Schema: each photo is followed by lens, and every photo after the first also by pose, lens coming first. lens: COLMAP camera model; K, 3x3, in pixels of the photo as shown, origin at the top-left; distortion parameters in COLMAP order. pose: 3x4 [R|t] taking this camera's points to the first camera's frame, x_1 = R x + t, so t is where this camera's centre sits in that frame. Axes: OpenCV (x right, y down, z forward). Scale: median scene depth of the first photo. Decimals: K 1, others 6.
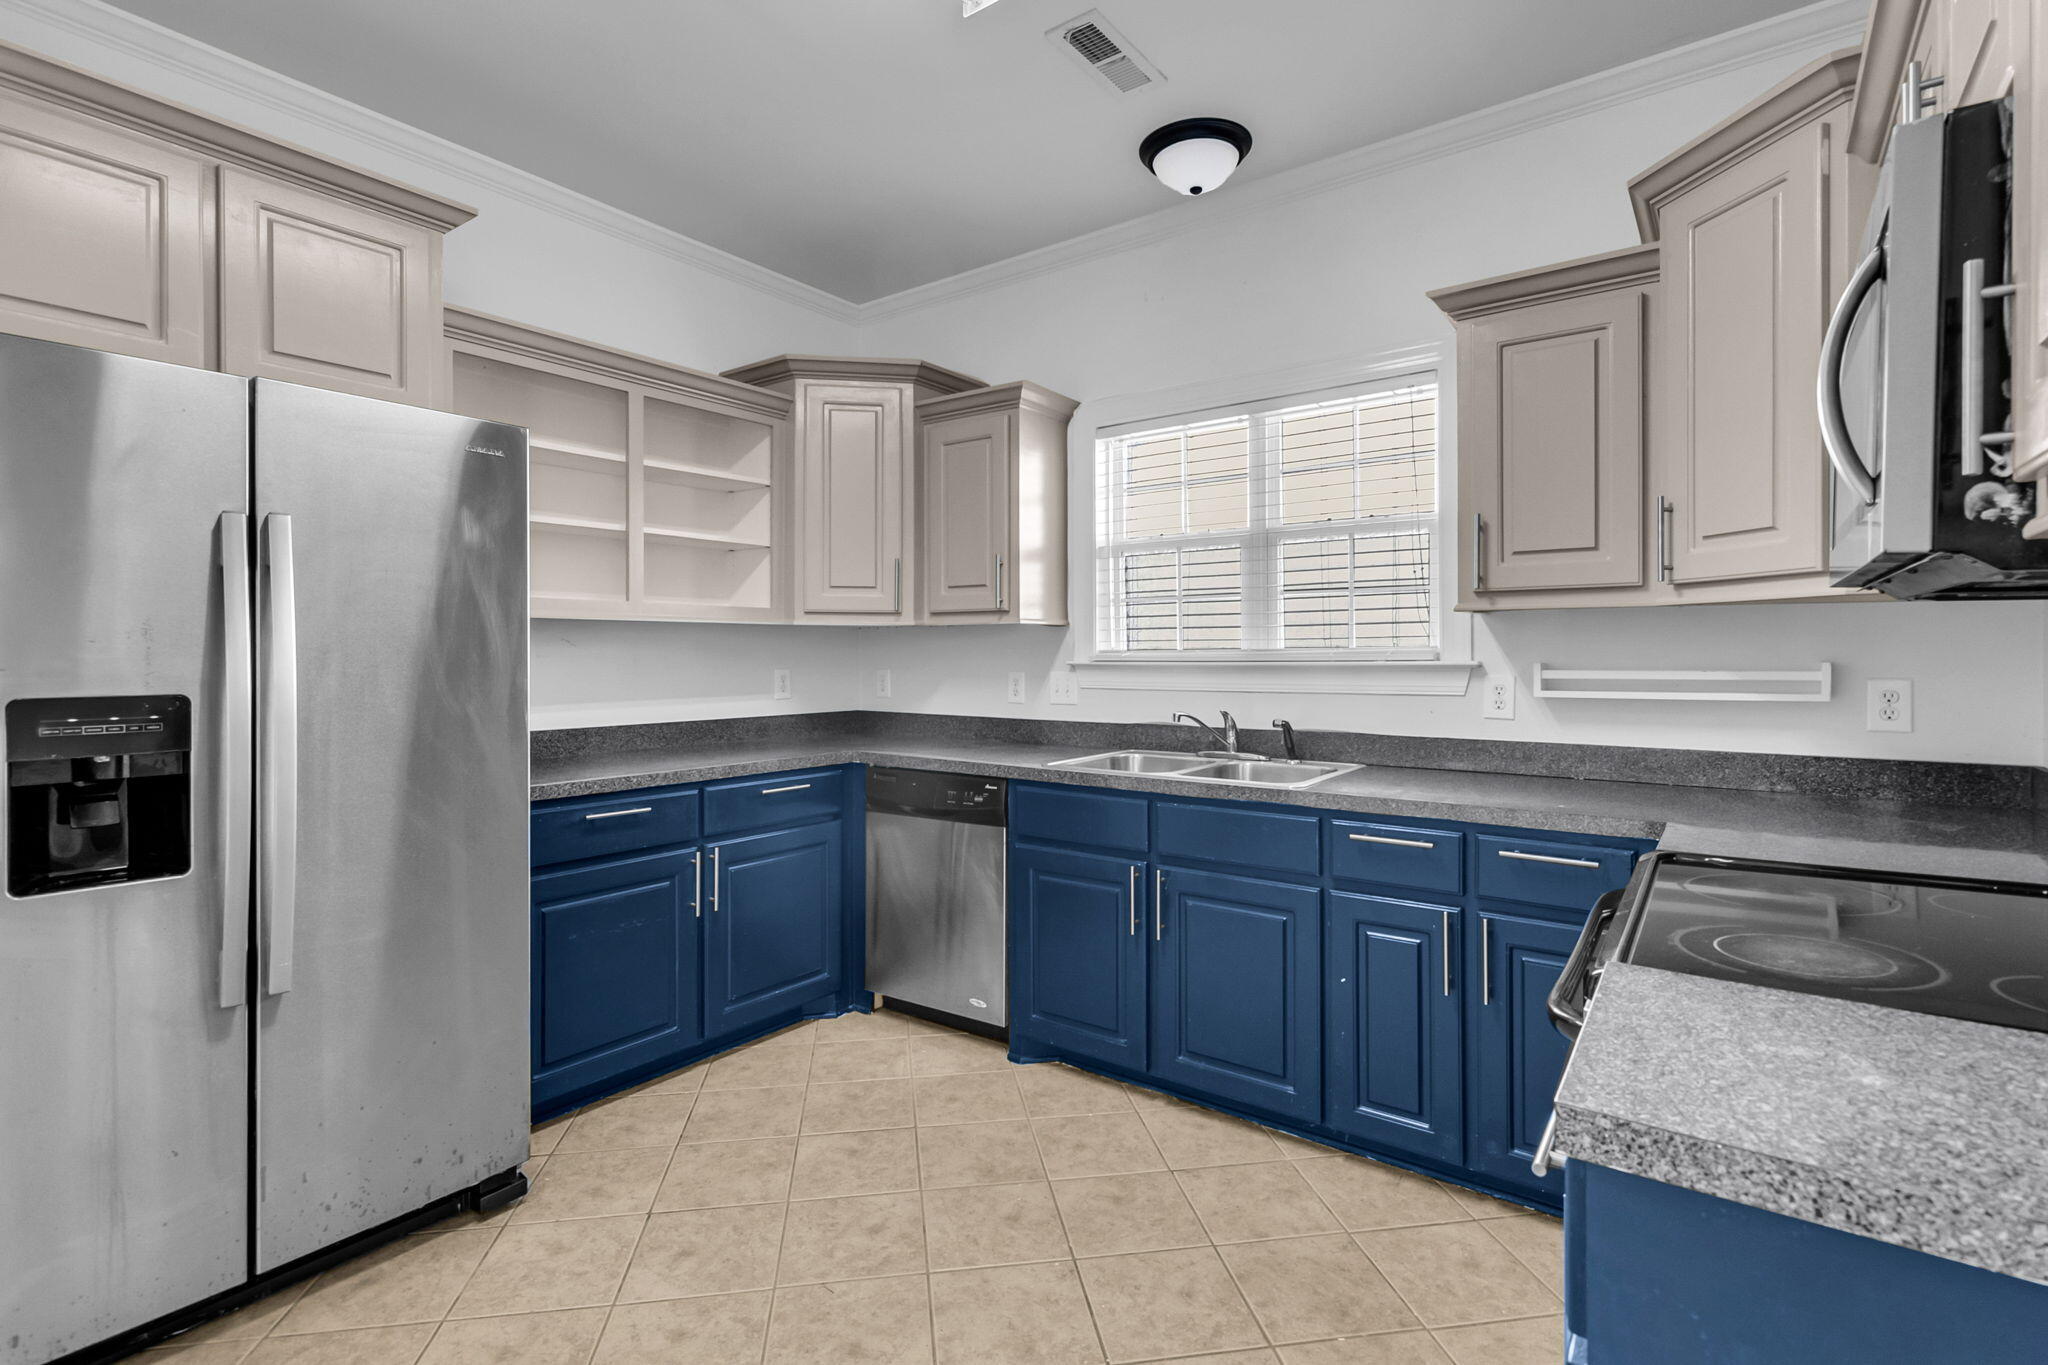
lens RADIAL K [[954.2, 0, 1019.4], [0, 954.2, 649.3], [0, 0, 1]] dist [0.001993, 0.001004]
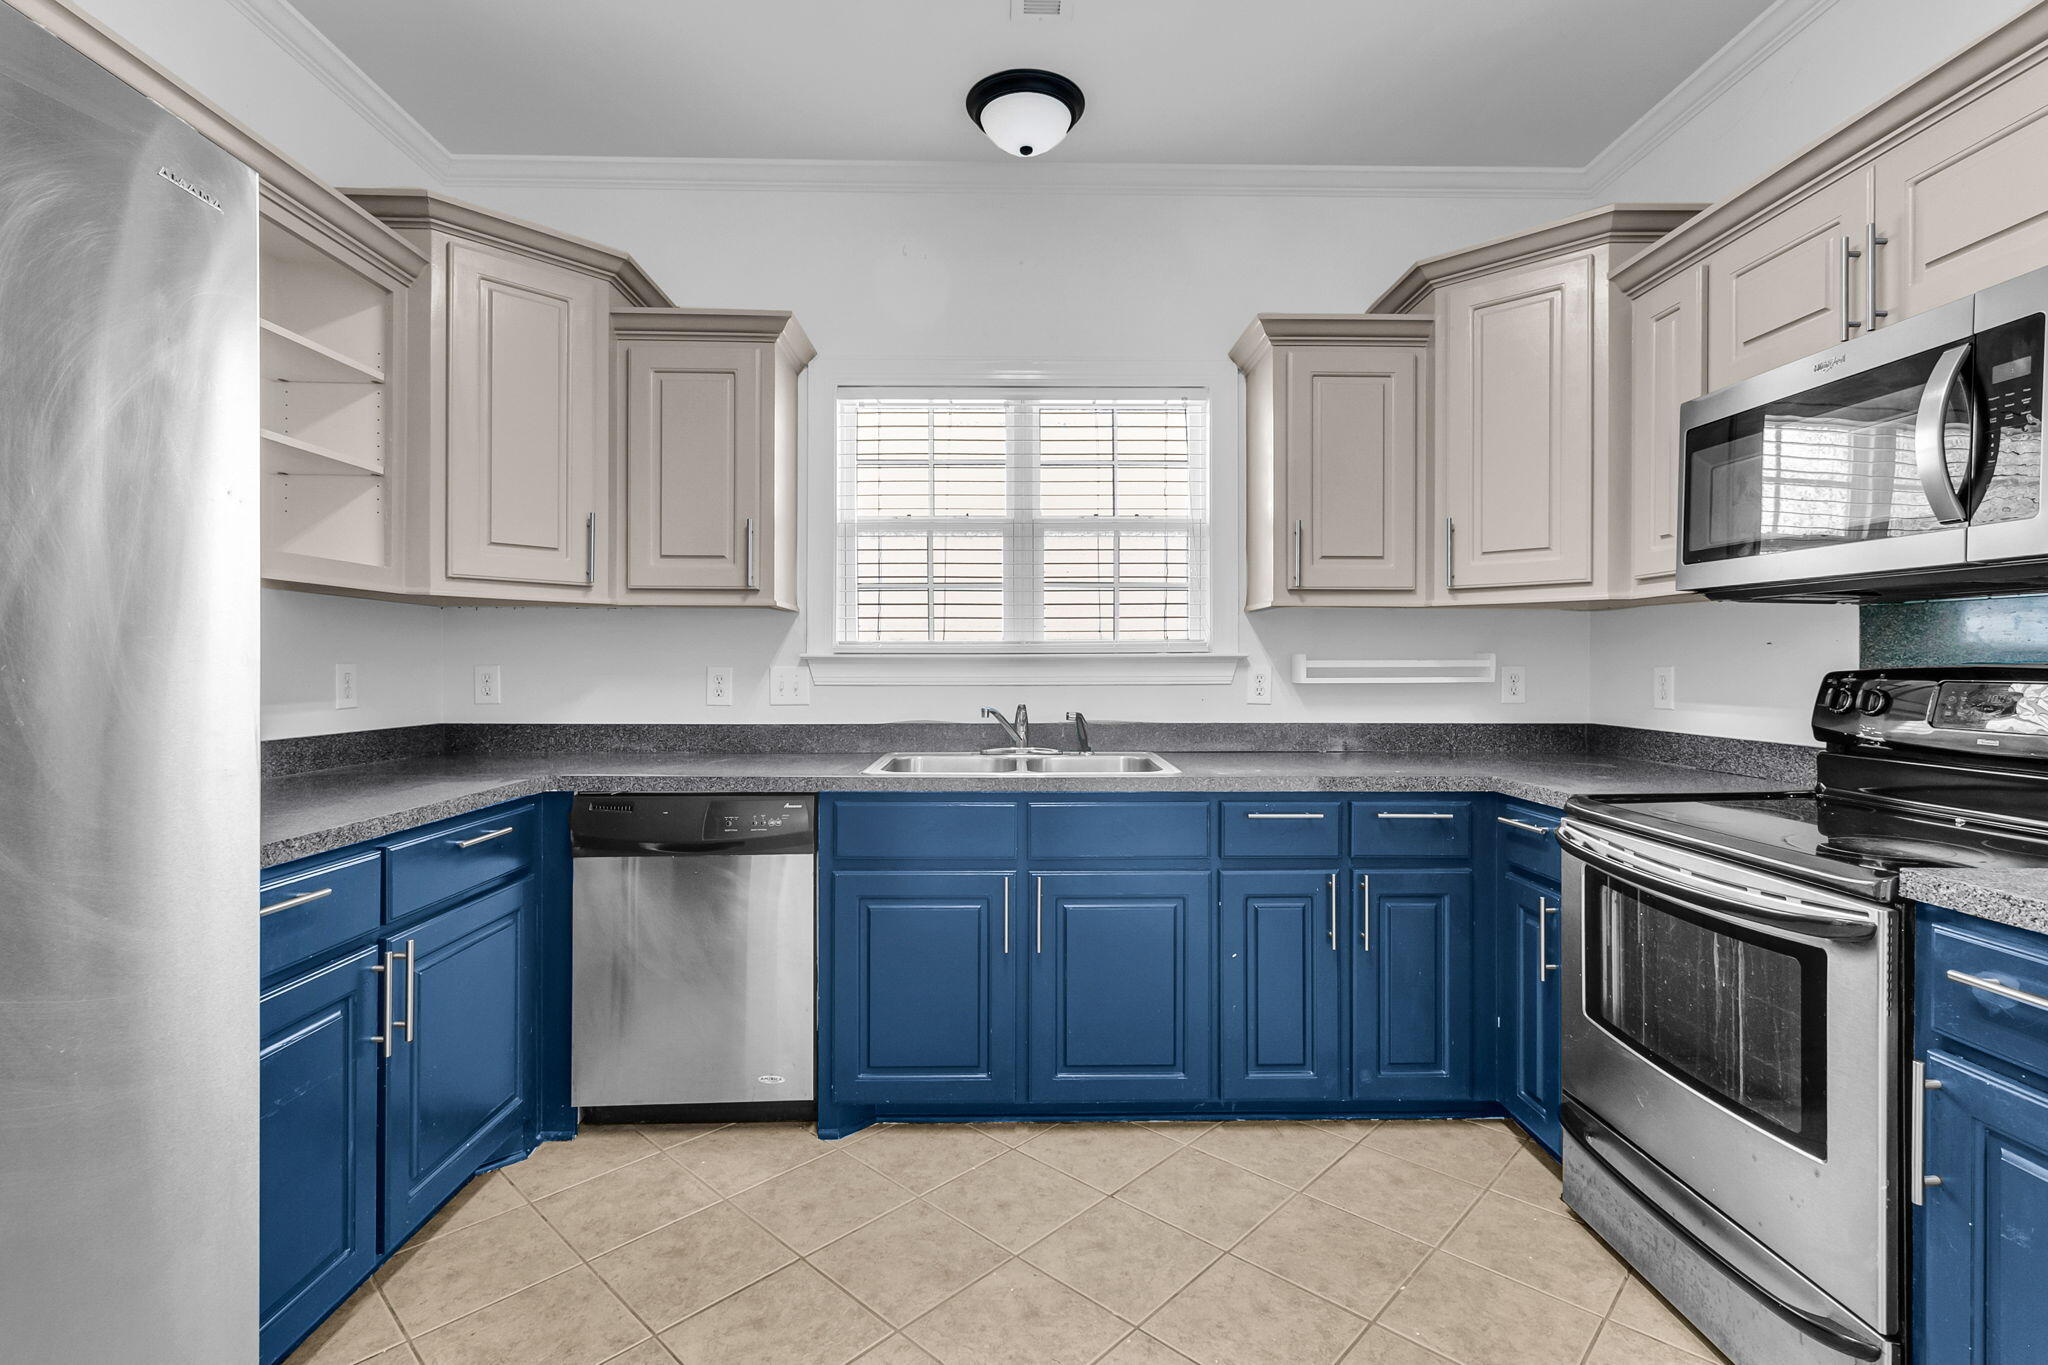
lens RADIAL K [[947.5, 0, 1023.5], [0, 947.5, 657.4], [0, 0, 1]] dist [0.002300, 0.000270]
pose [[0.789445, 0.007331, 0.613777, -0.376027], [-0.006819, 0.999972, -0.003172, 0.020975], [-0.613783, -0.001681, 0.789473, 0.256669]]
